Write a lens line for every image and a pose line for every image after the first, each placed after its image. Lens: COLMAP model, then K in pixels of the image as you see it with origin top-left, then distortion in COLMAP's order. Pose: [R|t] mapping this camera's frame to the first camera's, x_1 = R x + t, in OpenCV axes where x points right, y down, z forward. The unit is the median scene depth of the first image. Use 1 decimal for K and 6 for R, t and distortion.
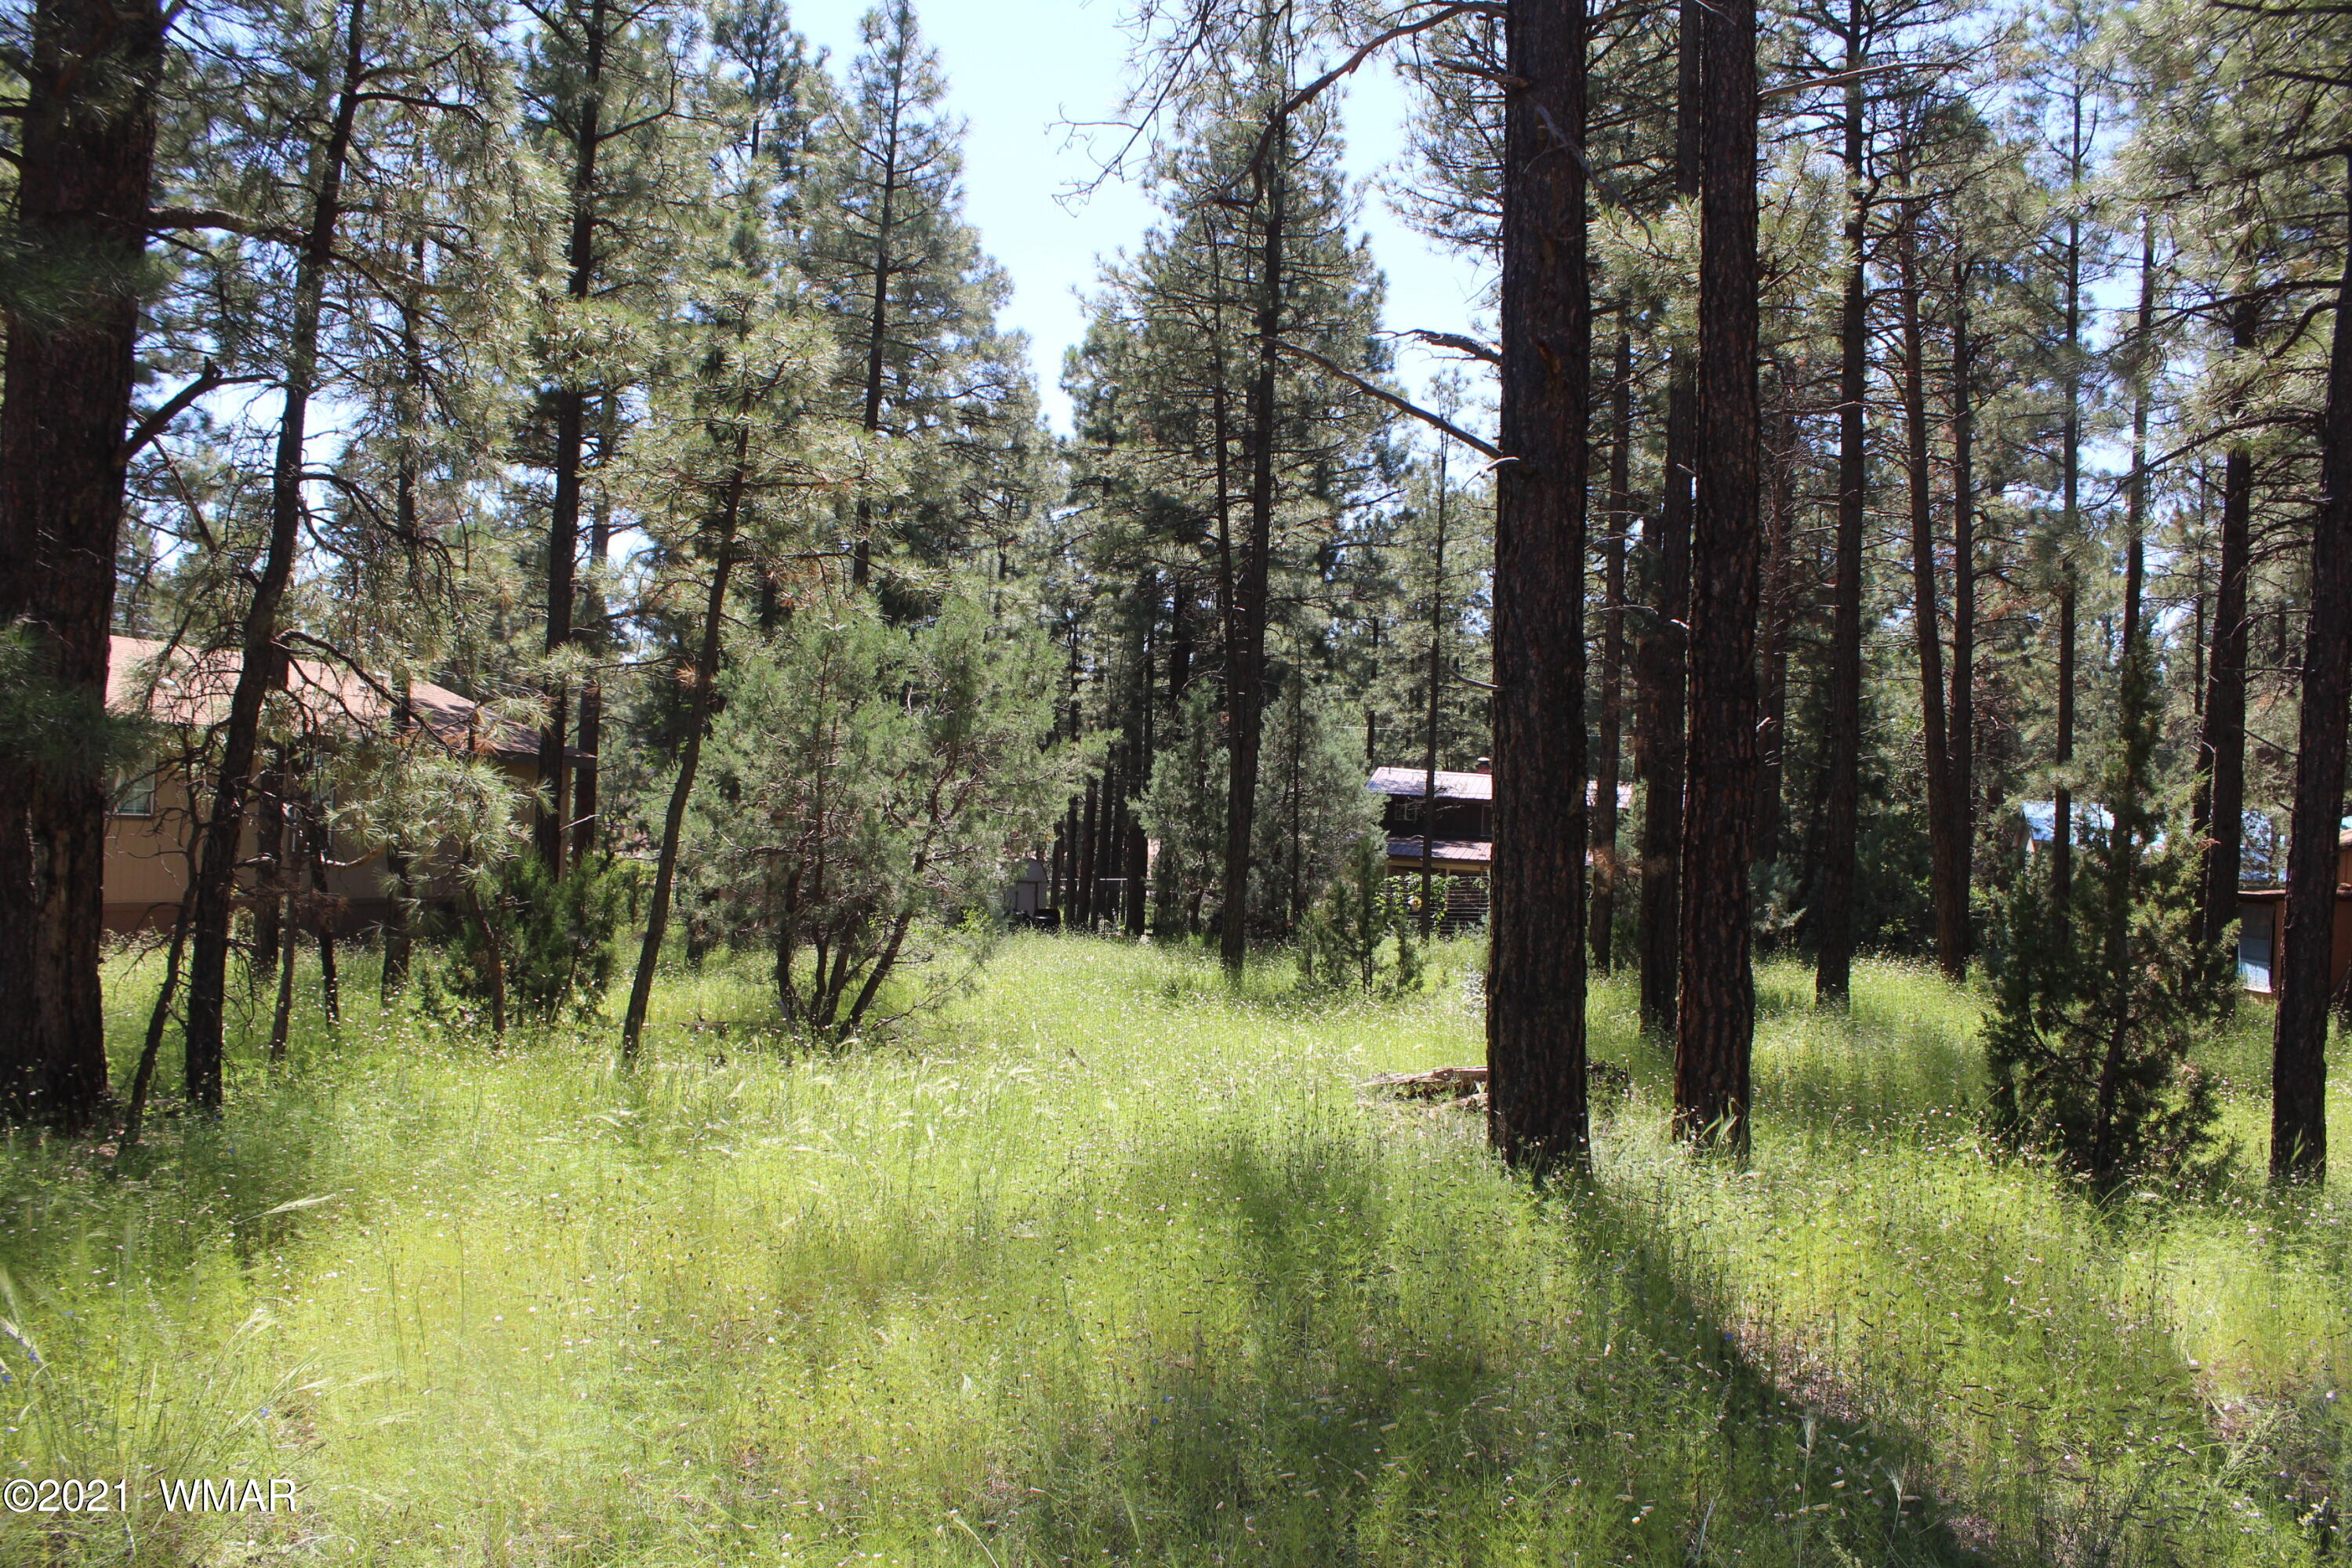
lens RADIAL K [[1943.6, 0, 1162.2], [0, 1943.6, 774.2], [0, 0, 1]] dist [-0.161698, 0.144478]
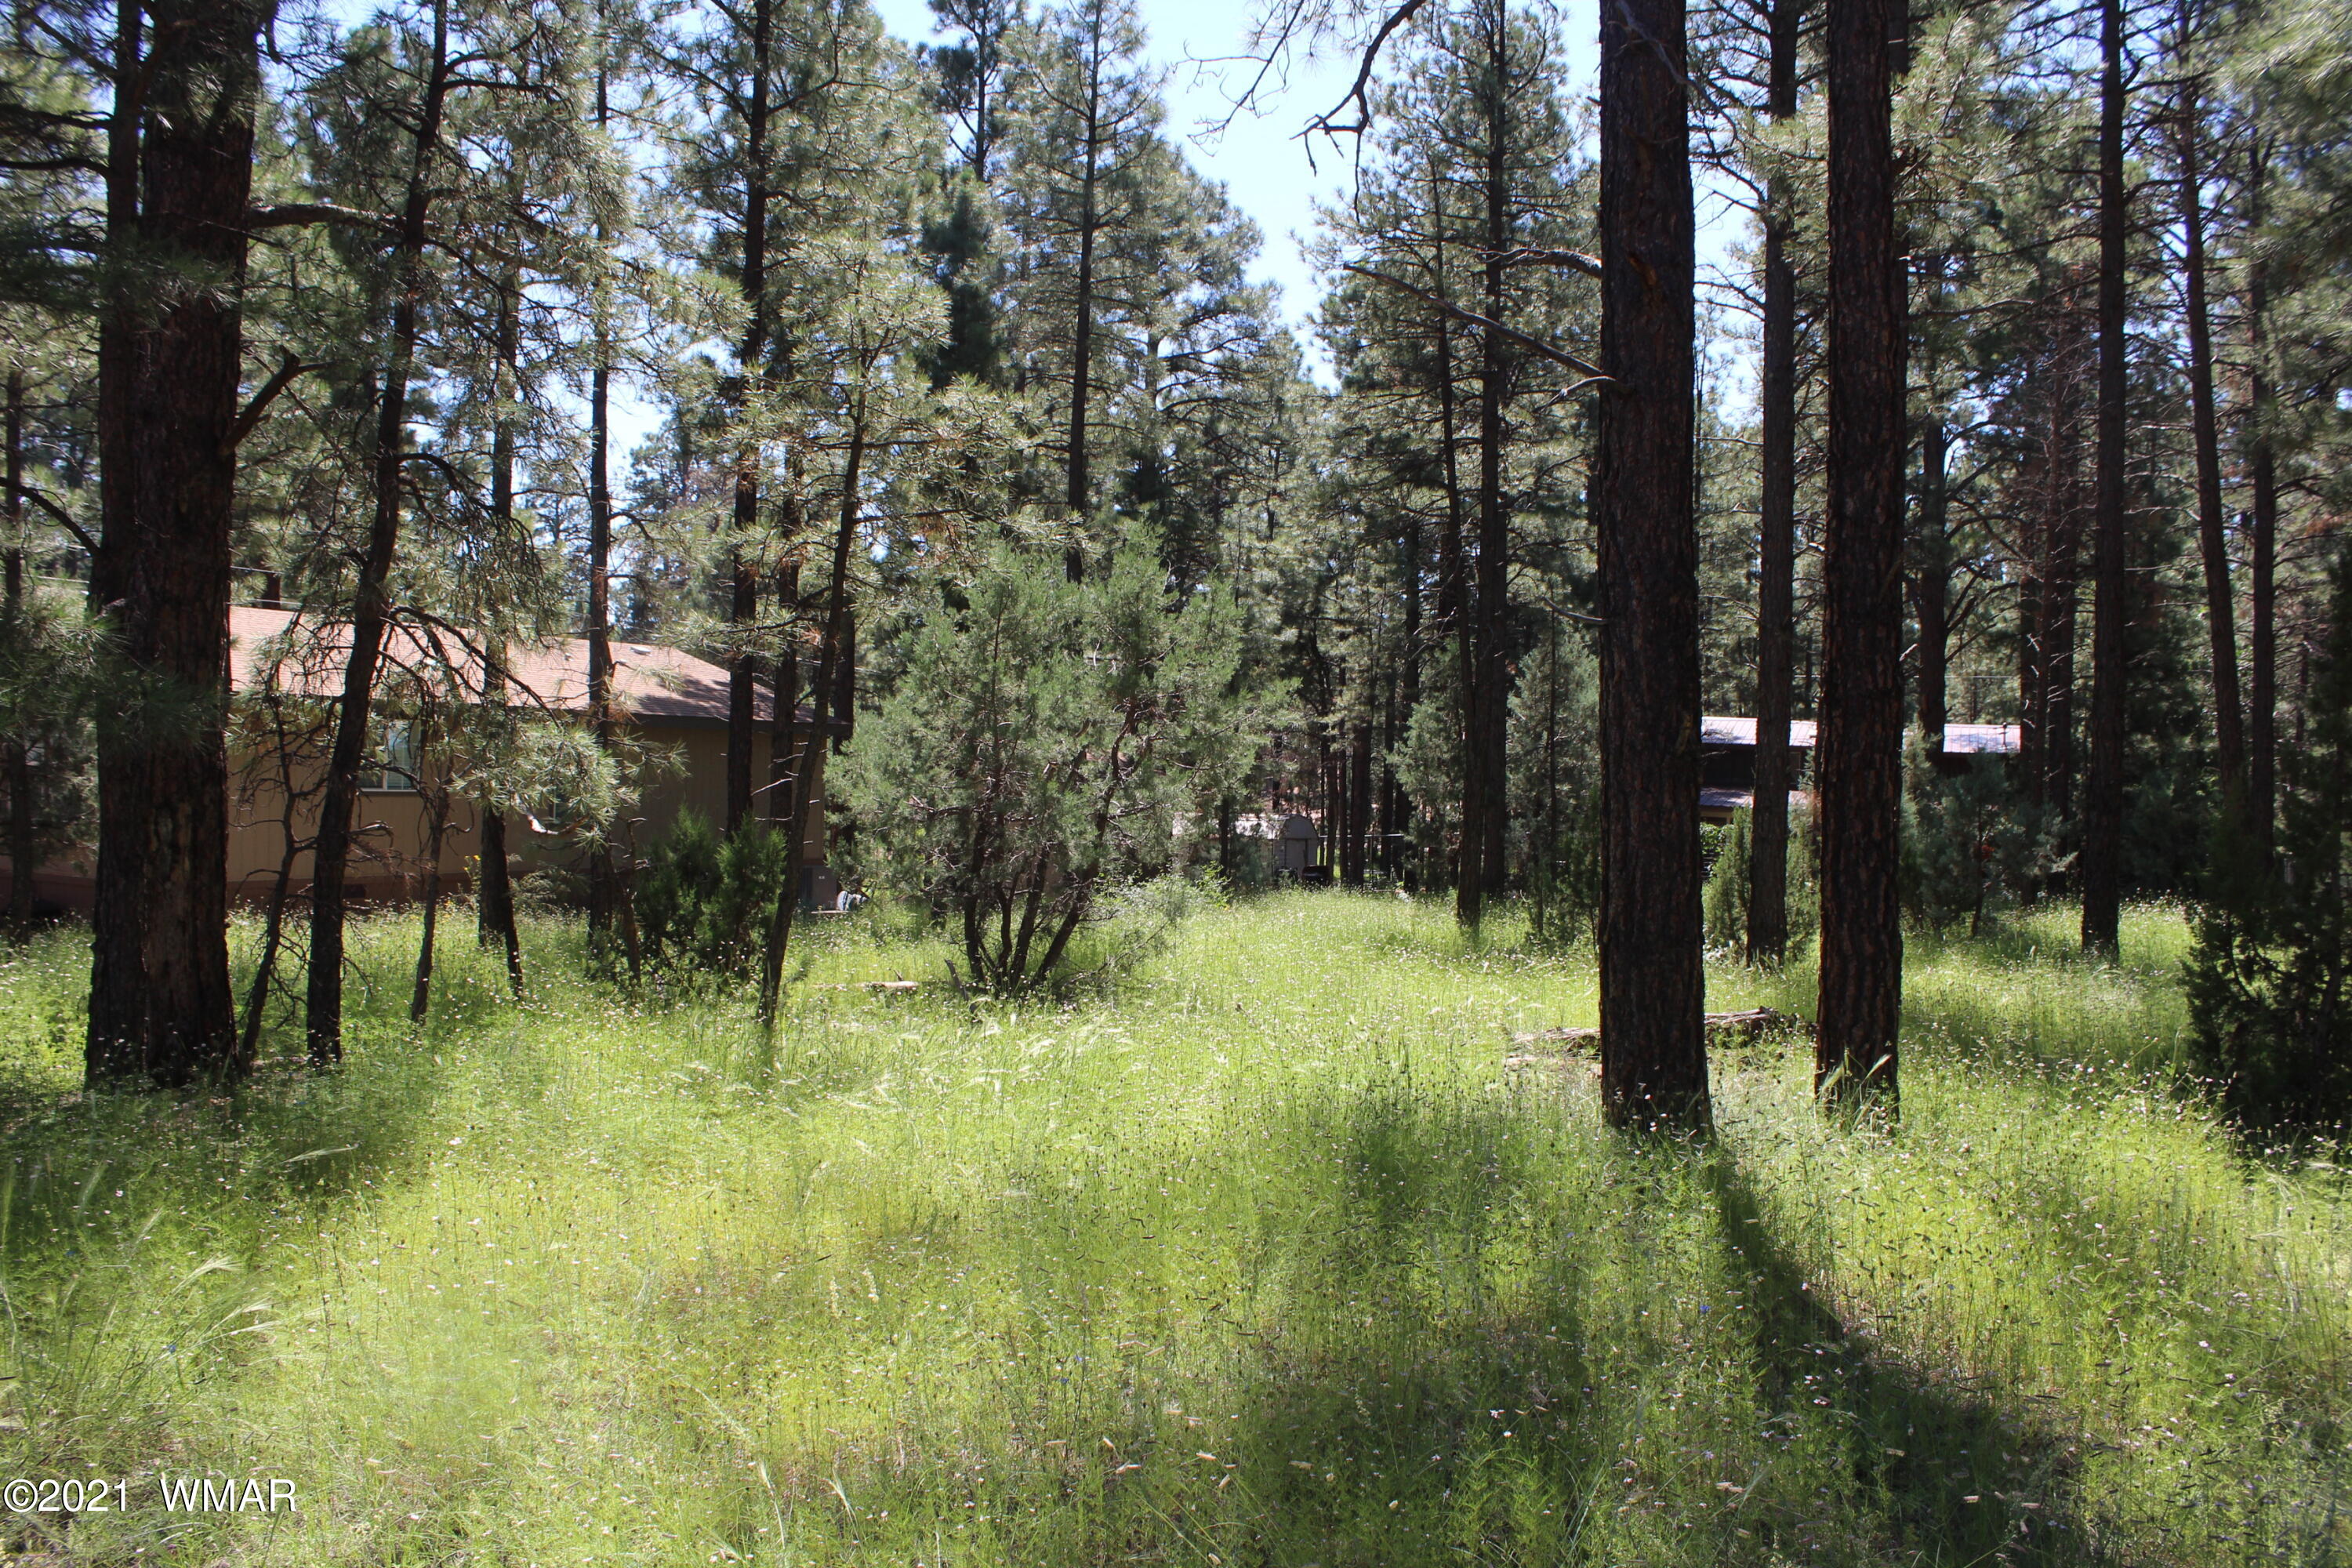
lens RADIAL K [[1943.6, 0, 1170.4], [0, 1943.6, 806.5], [0, 0, 1]] dist [-0.161698, 0.144478]
pose [[0.988104, -0.019932, -0.152493, 0.041726], [0.025861, 0.998981, 0.036992, 0.002208], [0.151600, -0.040495, 0.987612, 0.012674]]
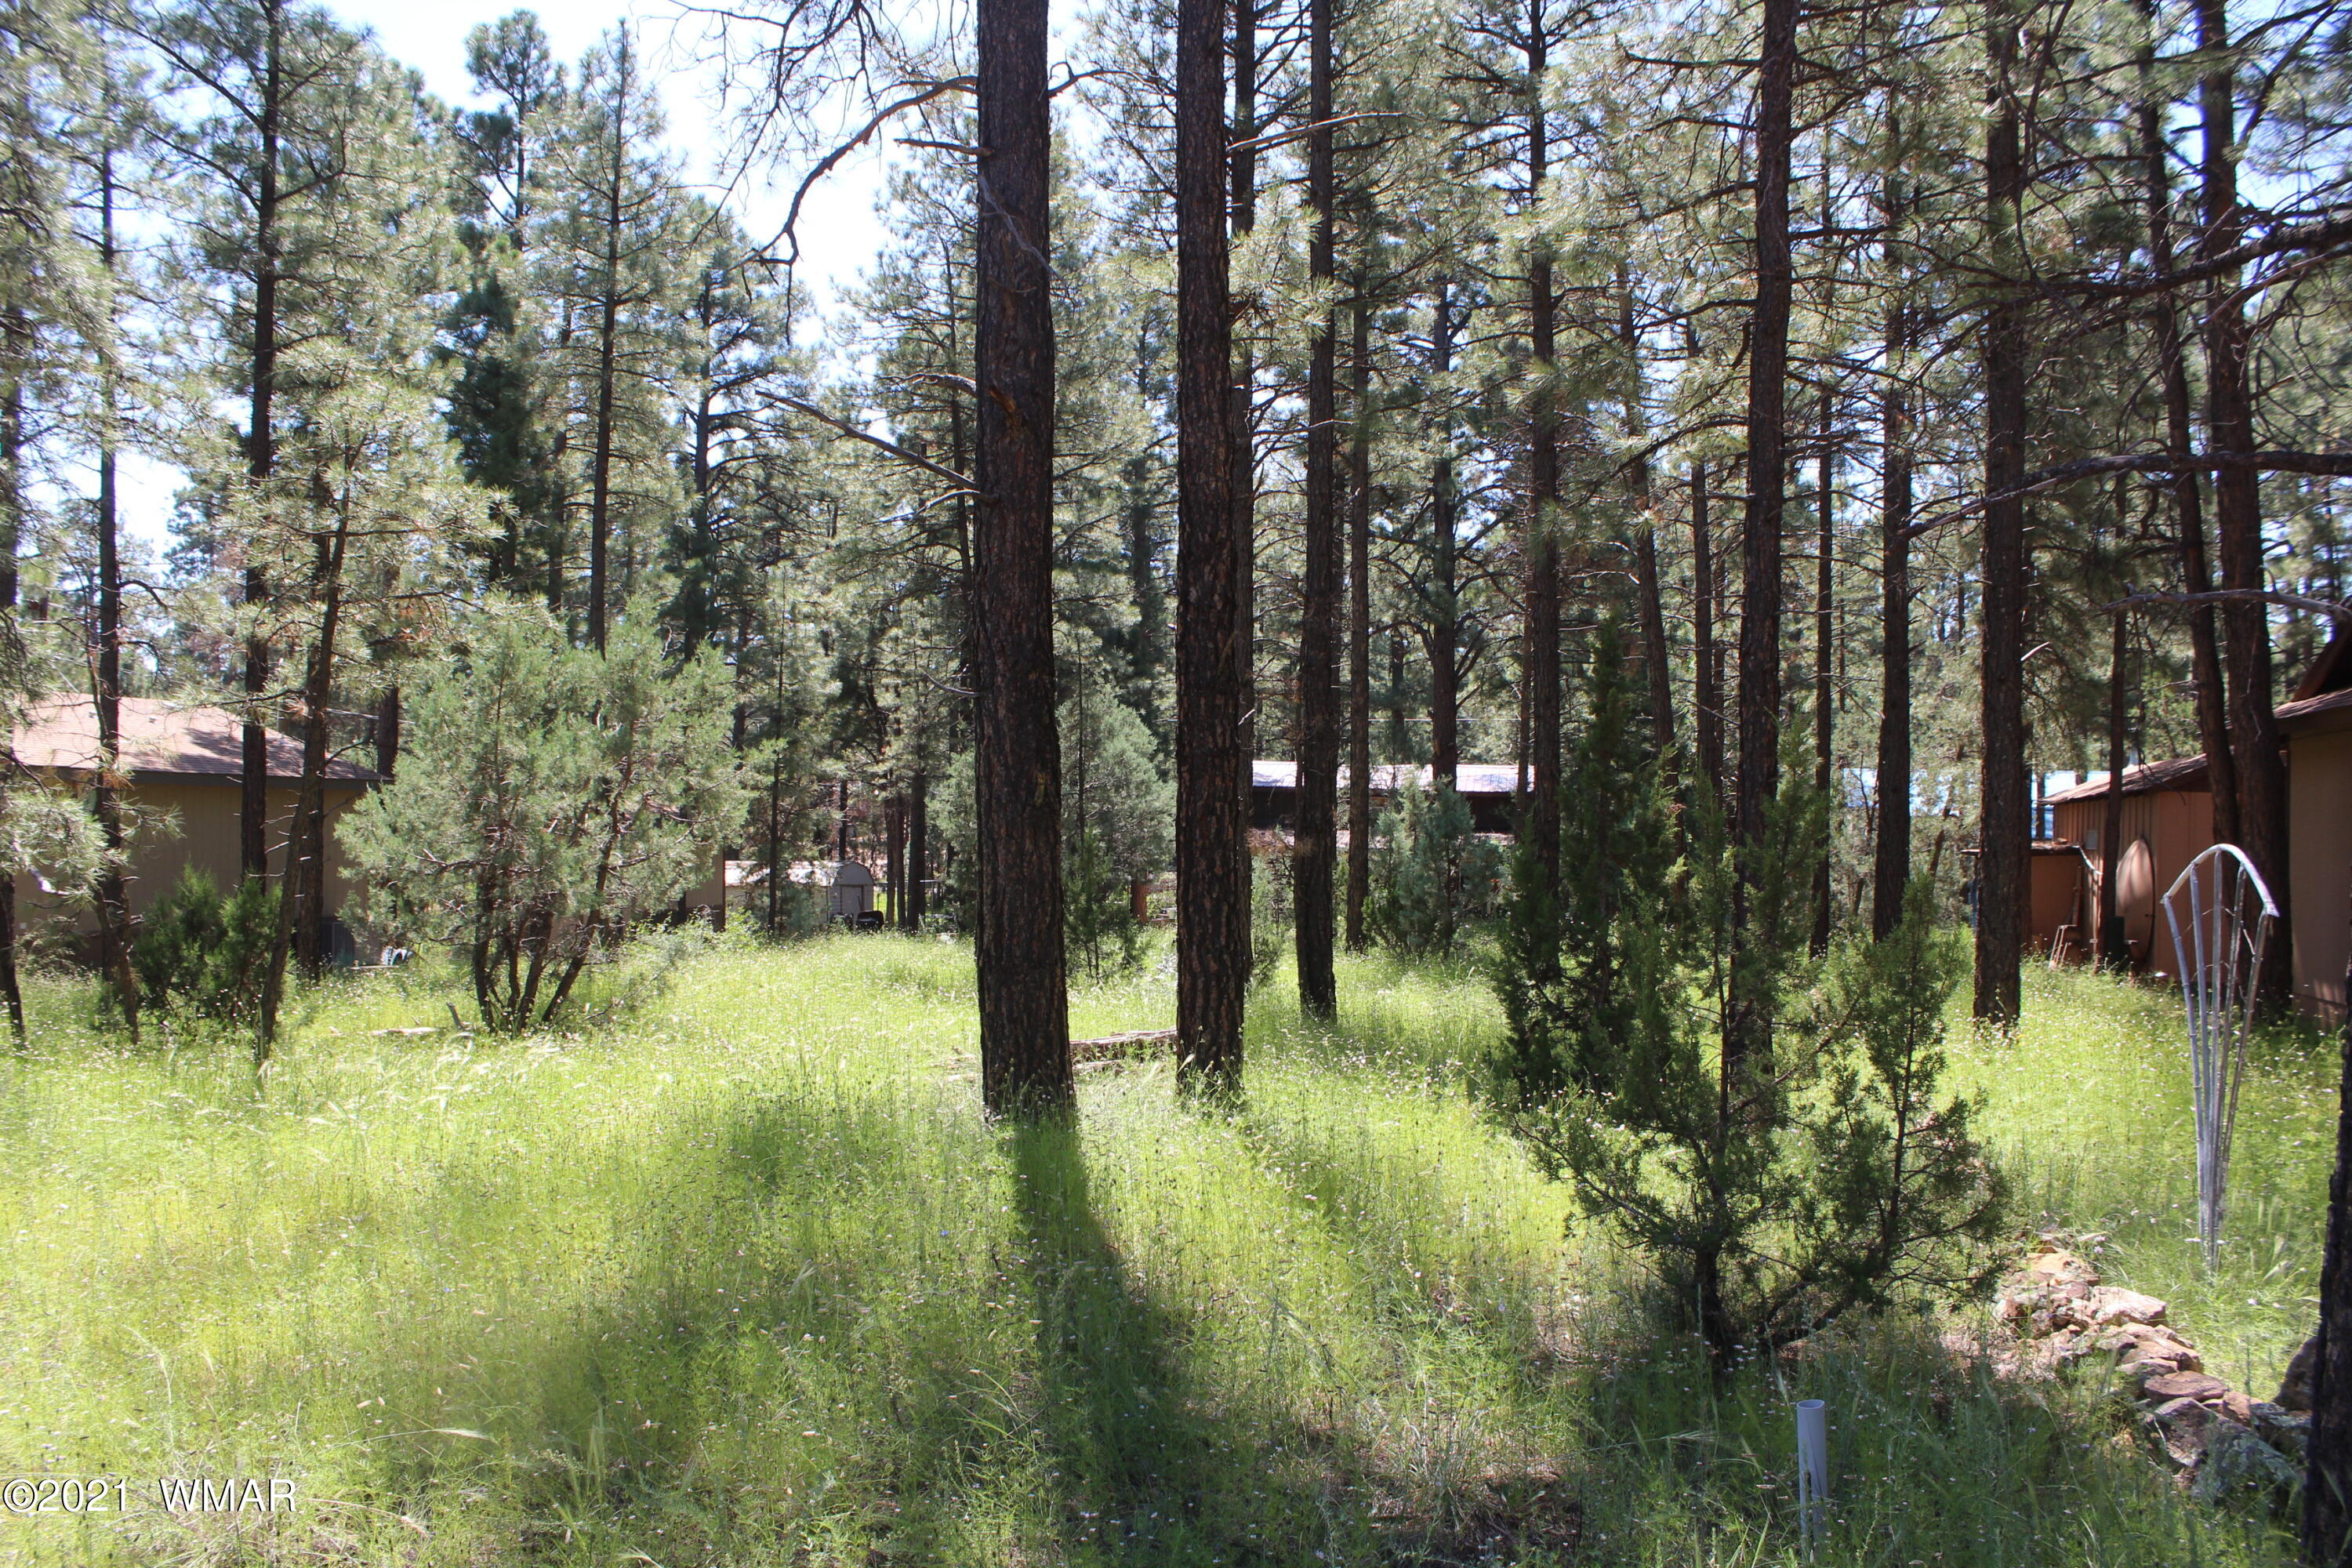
lens RADIAL K [[1943.6, 0, 1172.3], [0, 1943.6, 817.0], [0, 0, 1]] dist [-0.161698, 0.144478]
pose [[0.997557, -0.038357, 0.058378, 0.086551], [0.036896, 0.998983, 0.025912, 0.000490], [-0.059313, -0.023695, 0.997958, -0.053030]]
